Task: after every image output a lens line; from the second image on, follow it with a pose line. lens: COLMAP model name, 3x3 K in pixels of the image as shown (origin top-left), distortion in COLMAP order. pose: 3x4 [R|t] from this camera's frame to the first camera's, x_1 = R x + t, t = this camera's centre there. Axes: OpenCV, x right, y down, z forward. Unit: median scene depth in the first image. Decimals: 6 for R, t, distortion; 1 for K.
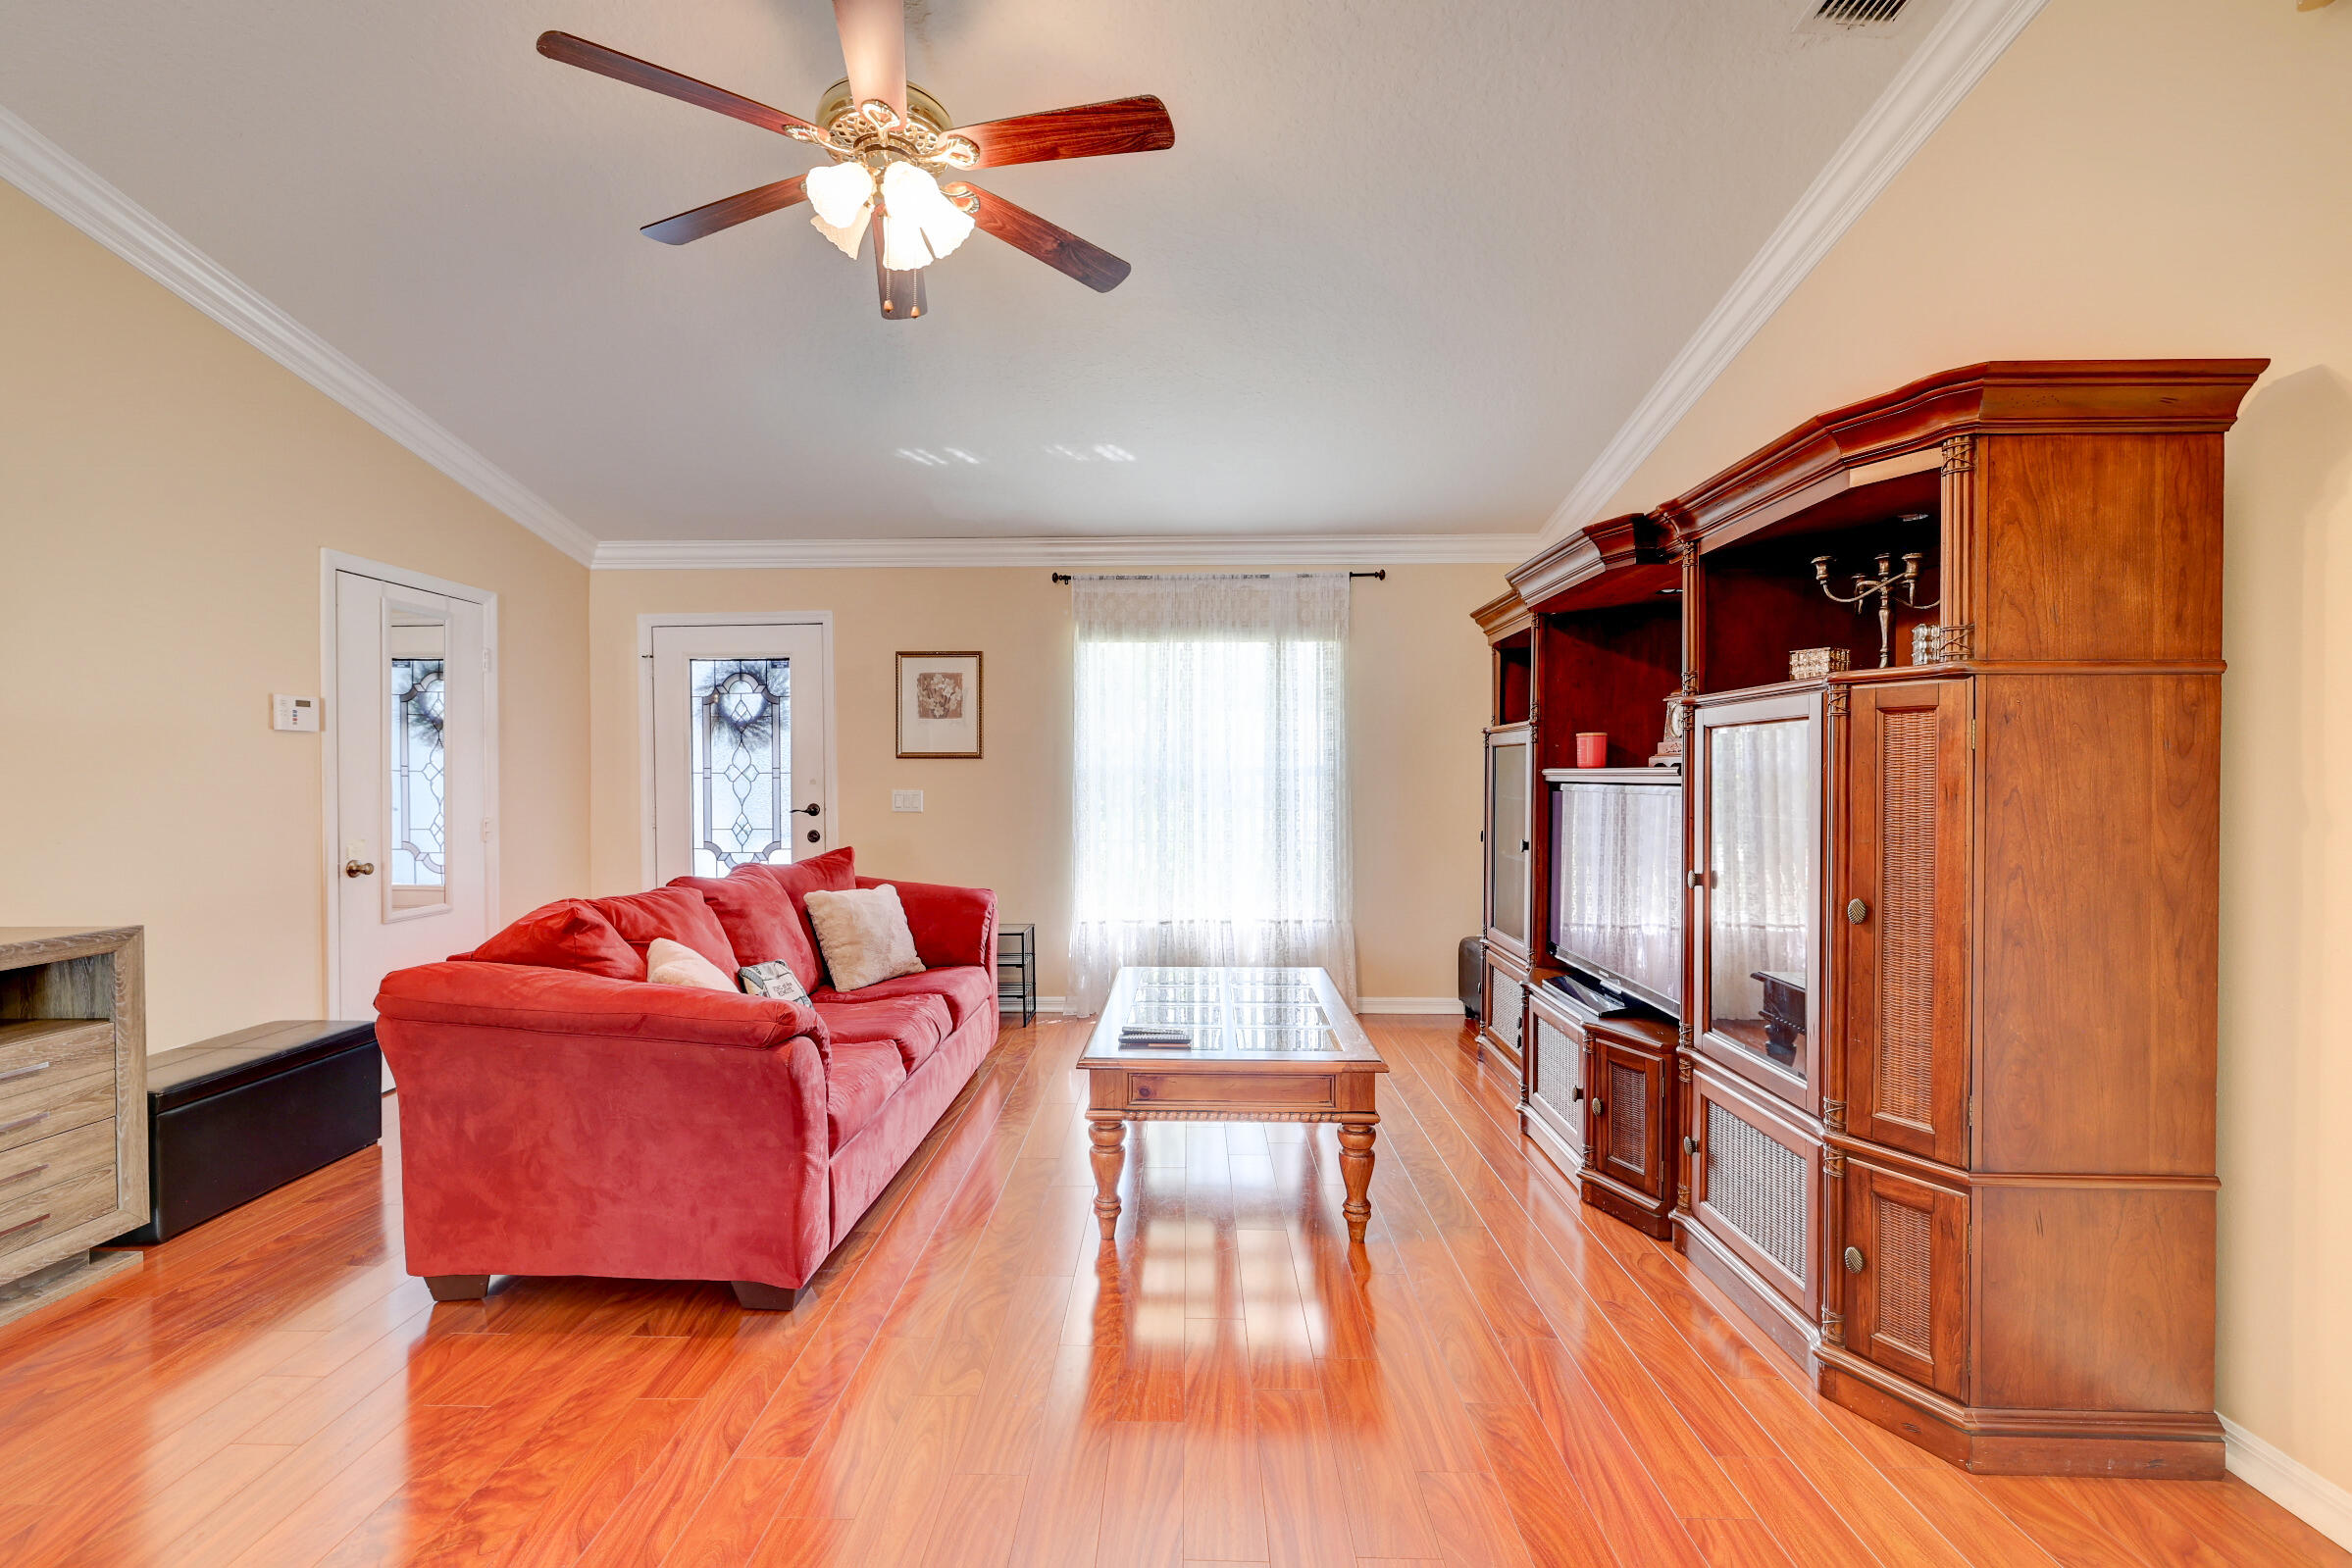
lens RADIAL K [[978.0, 0, 1159.4], [0, 978.0, 784.2], [0, 0, 1]] dist [-0.002323, 0.000066]
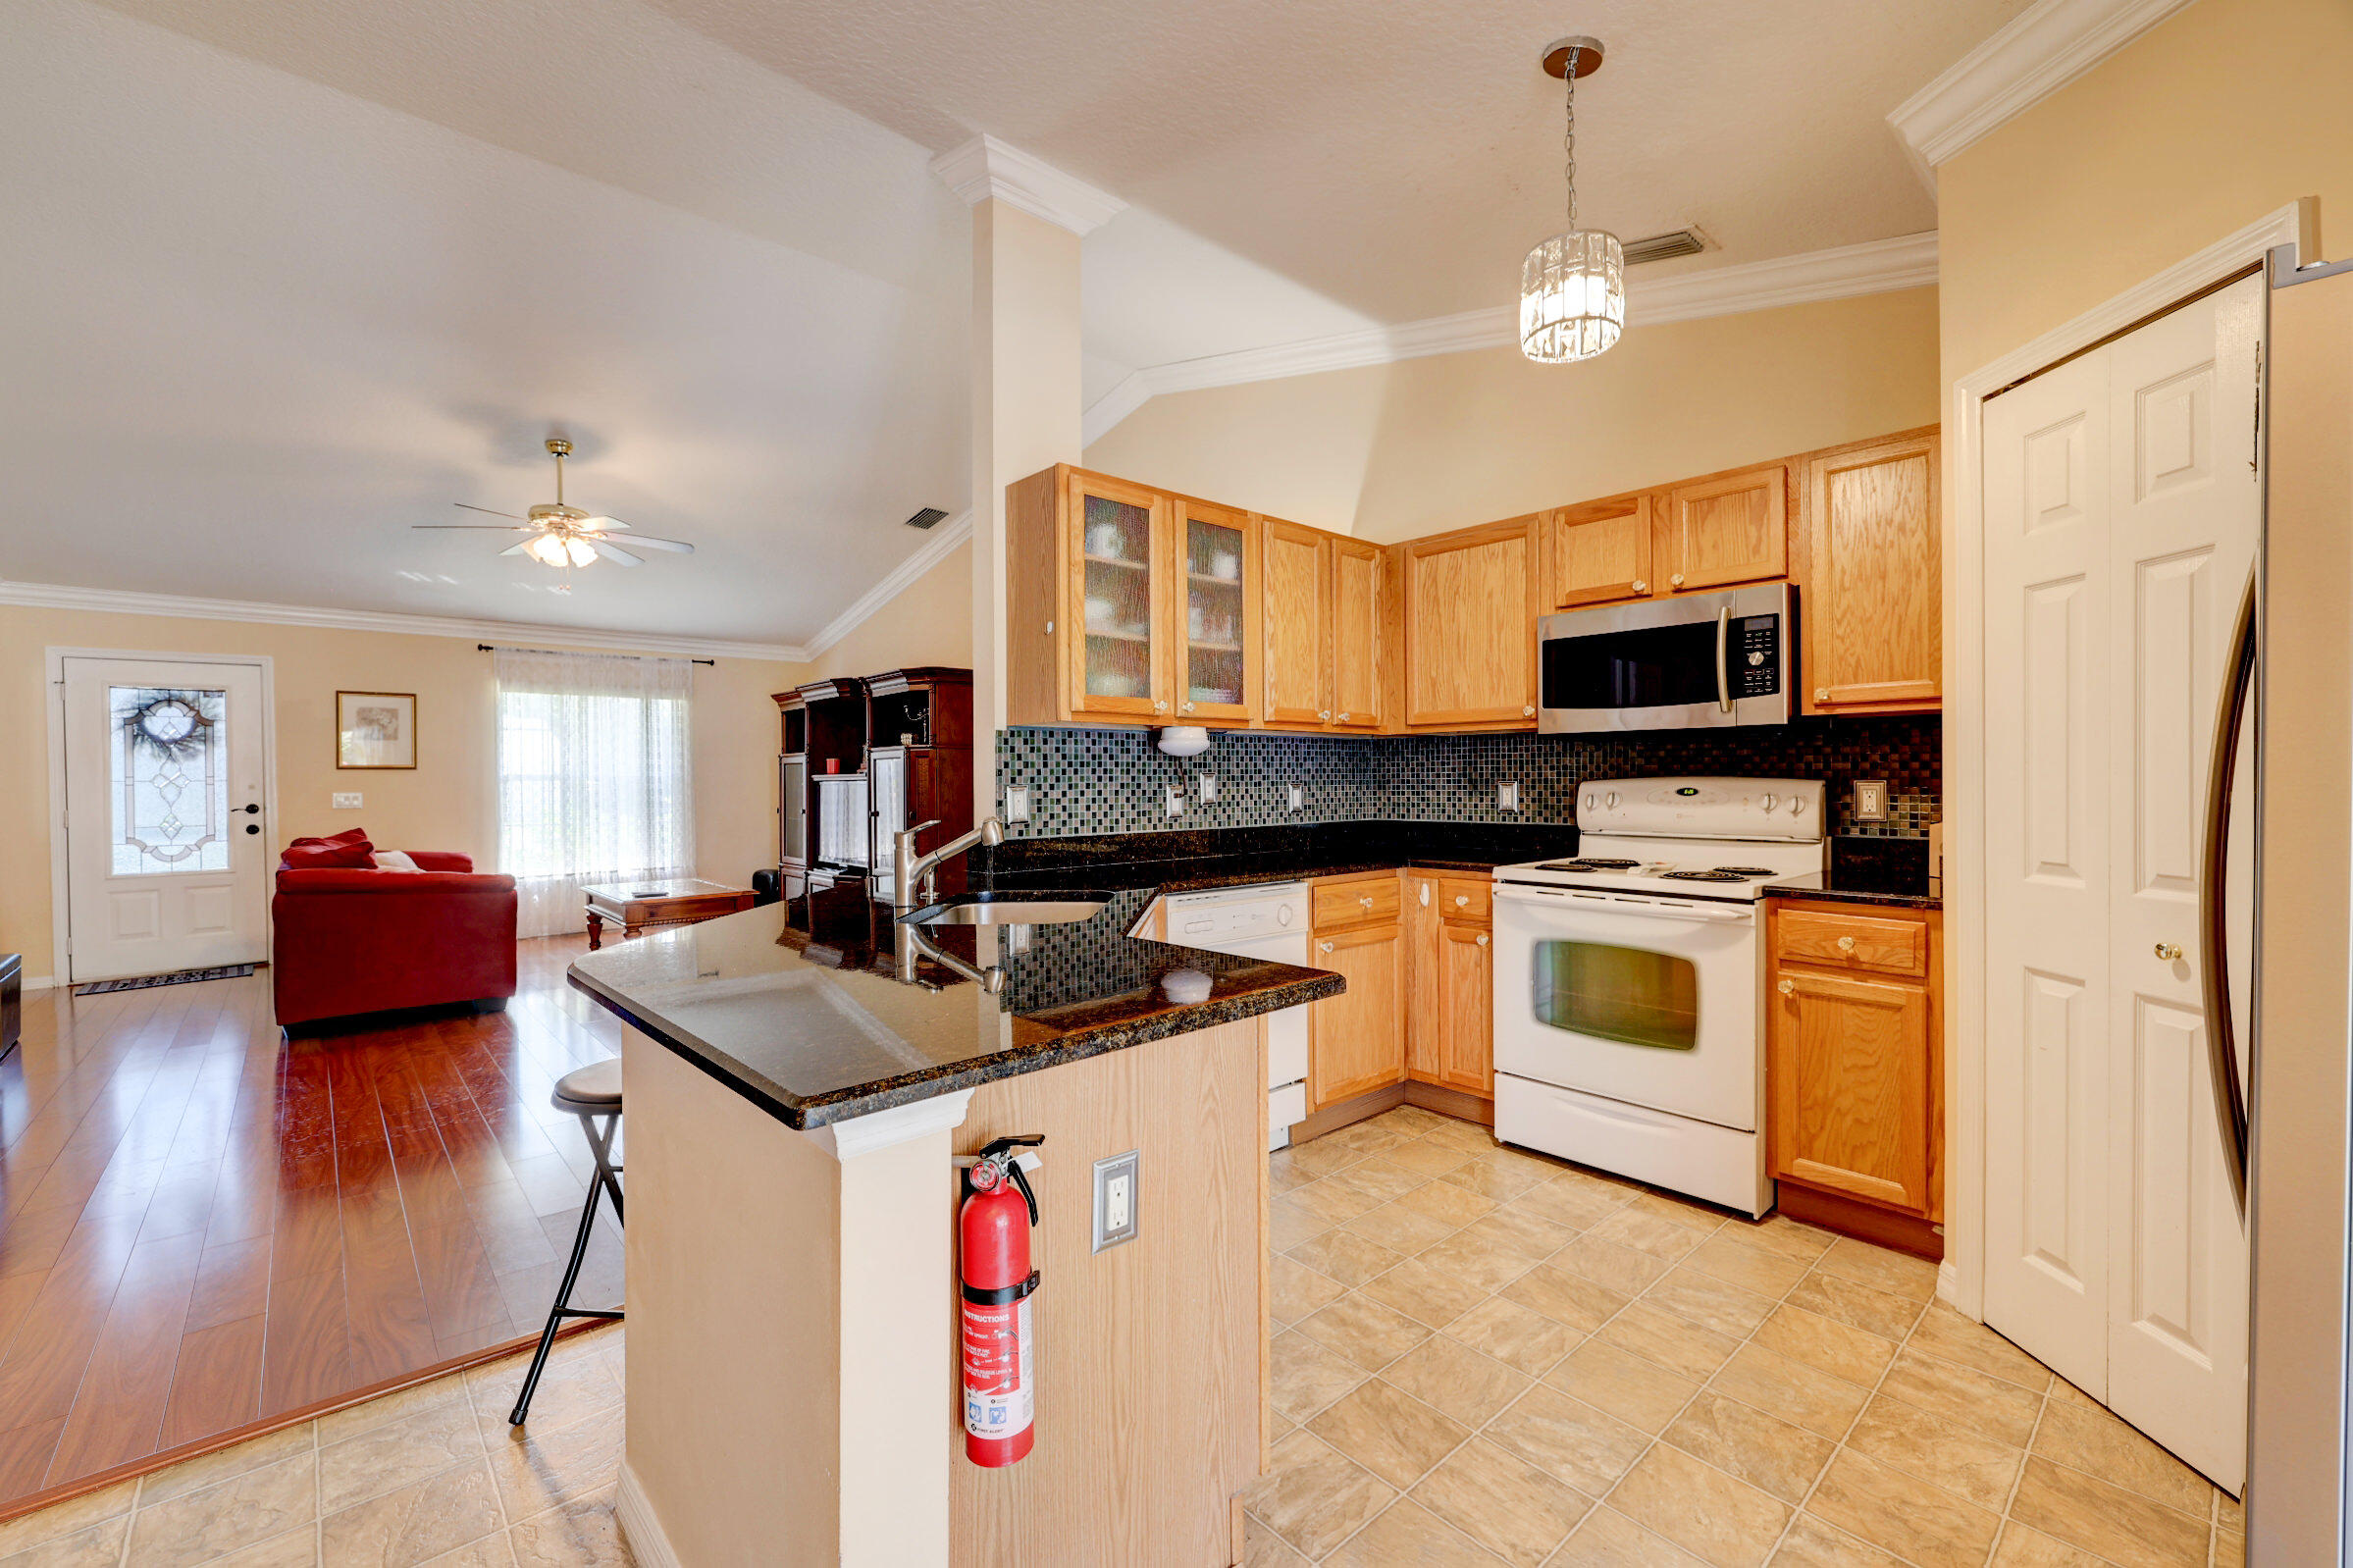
lens RADIAL K [[978.5, 0, 1162.1], [0, 978.5, 786.1], [0, 0, 1]] dist [-0.002323, 0.000066]
pose [[0.731366, -0.008614, 0.681931, -0.363297], [0.015974, 0.999862, -0.004502, 0.021387], [-0.681798, 0.014186, 0.731403, -0.780229]]
